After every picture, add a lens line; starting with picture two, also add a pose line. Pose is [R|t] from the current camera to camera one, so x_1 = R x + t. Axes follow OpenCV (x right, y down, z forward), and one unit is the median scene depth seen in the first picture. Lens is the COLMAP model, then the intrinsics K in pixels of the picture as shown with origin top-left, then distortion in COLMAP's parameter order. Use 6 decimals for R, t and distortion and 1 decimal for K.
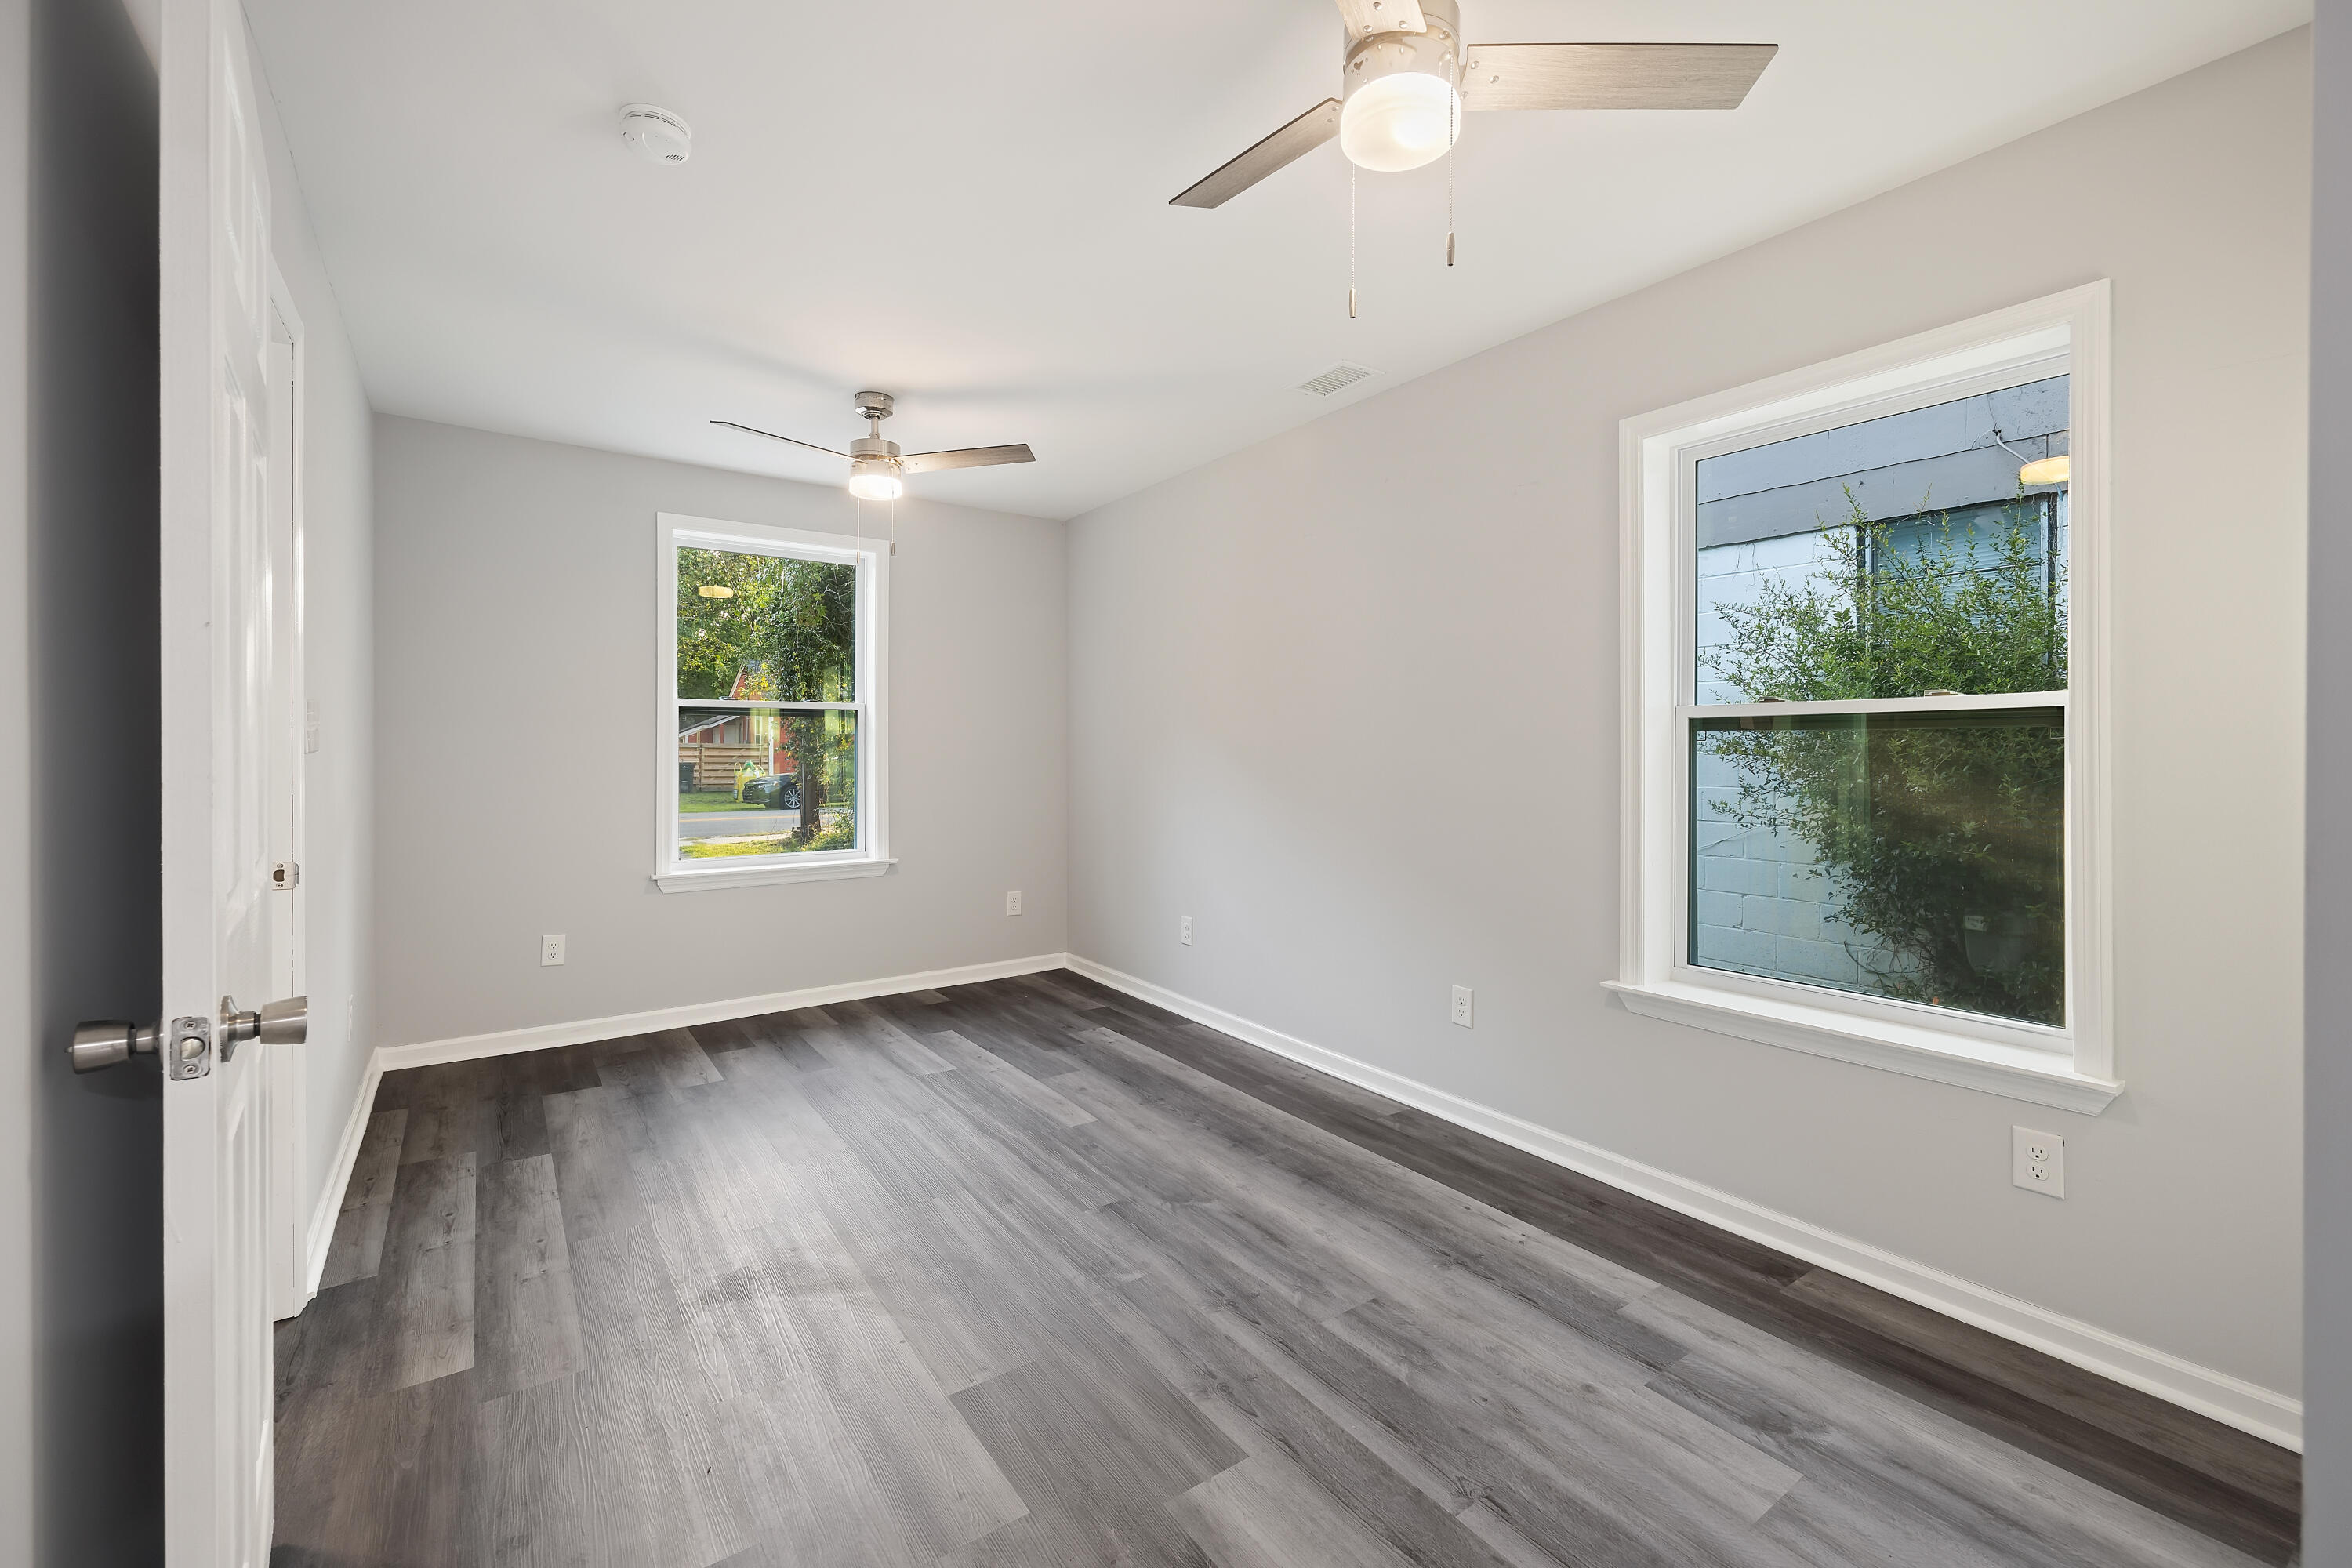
lens RADIAL K [[956.4, 0, 1184.0], [0, 956.4, 753.3], [0, 0, 1]] dist [-0.003161, 0.000229]
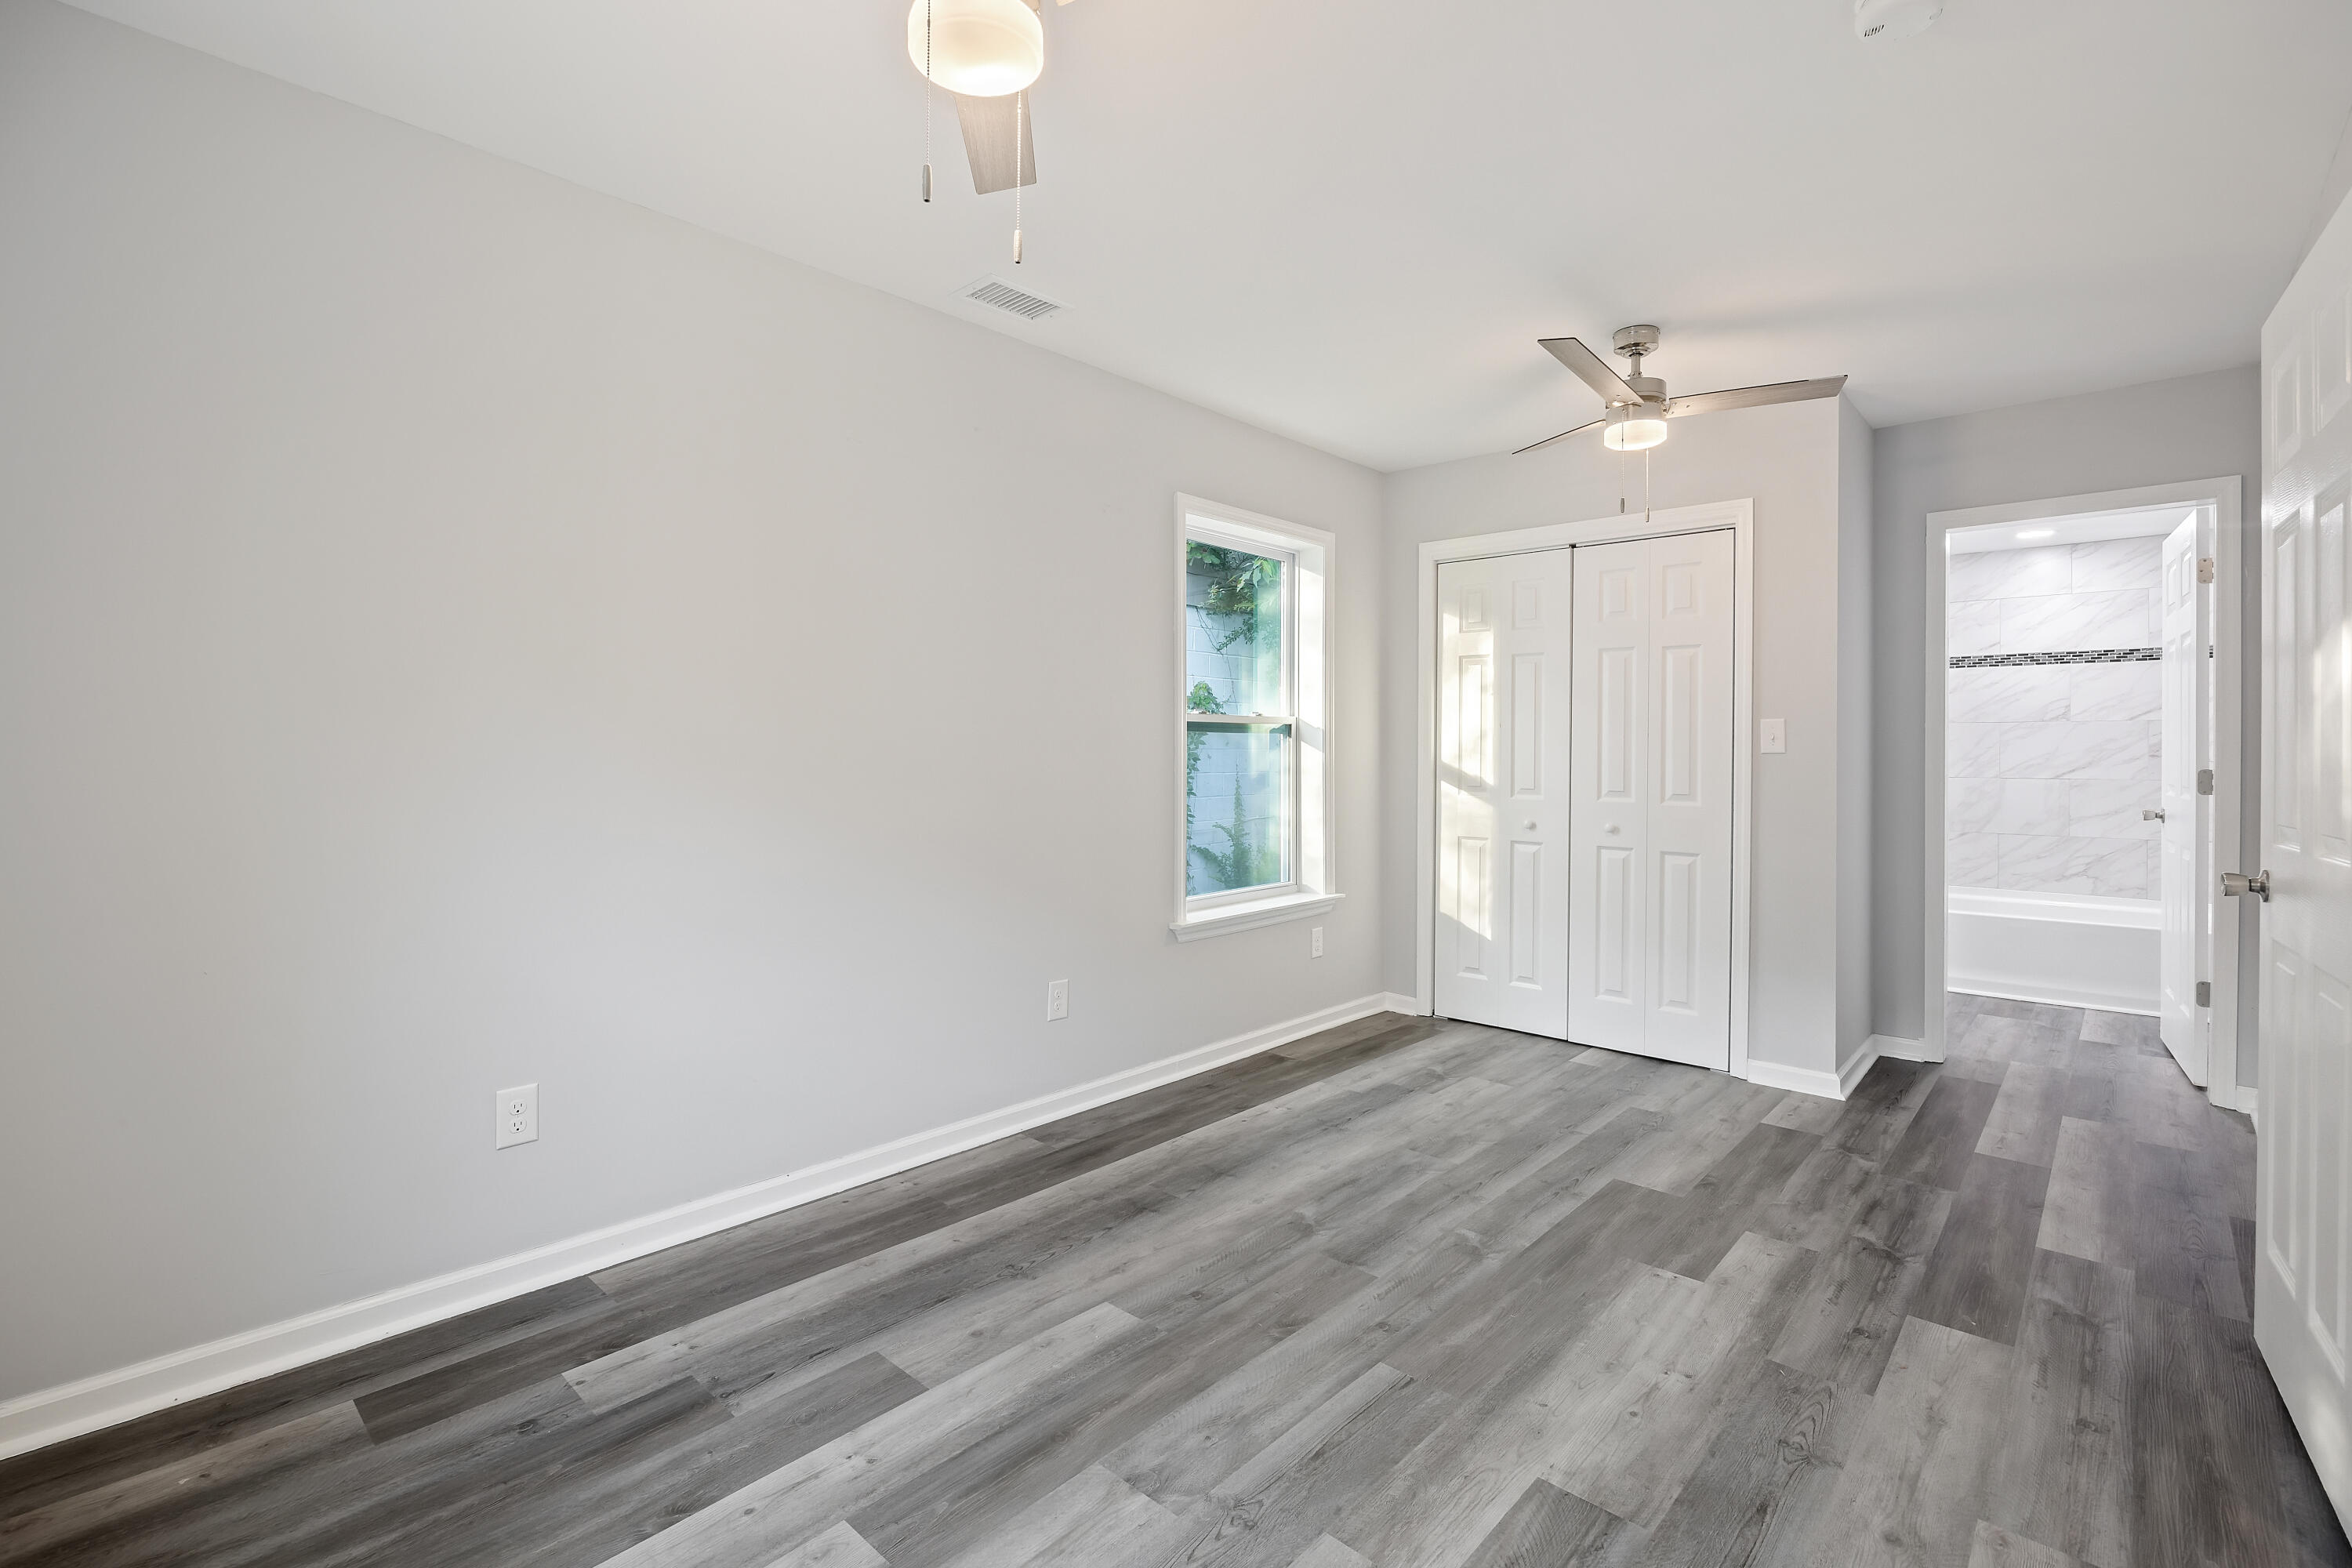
lens RADIAL K [[1019.1, 0, 1178.0], [0, 1019.1, 765.9], [0, 0, 1]] dist [-0.010419, 0.000383]
pose [[-0.183237, -0.016536, 0.982930, -0.938014], [0.000013, 0.999858, 0.016823, 0.000130], [-0.983069, 0.003096, -0.183211, 1.288769]]
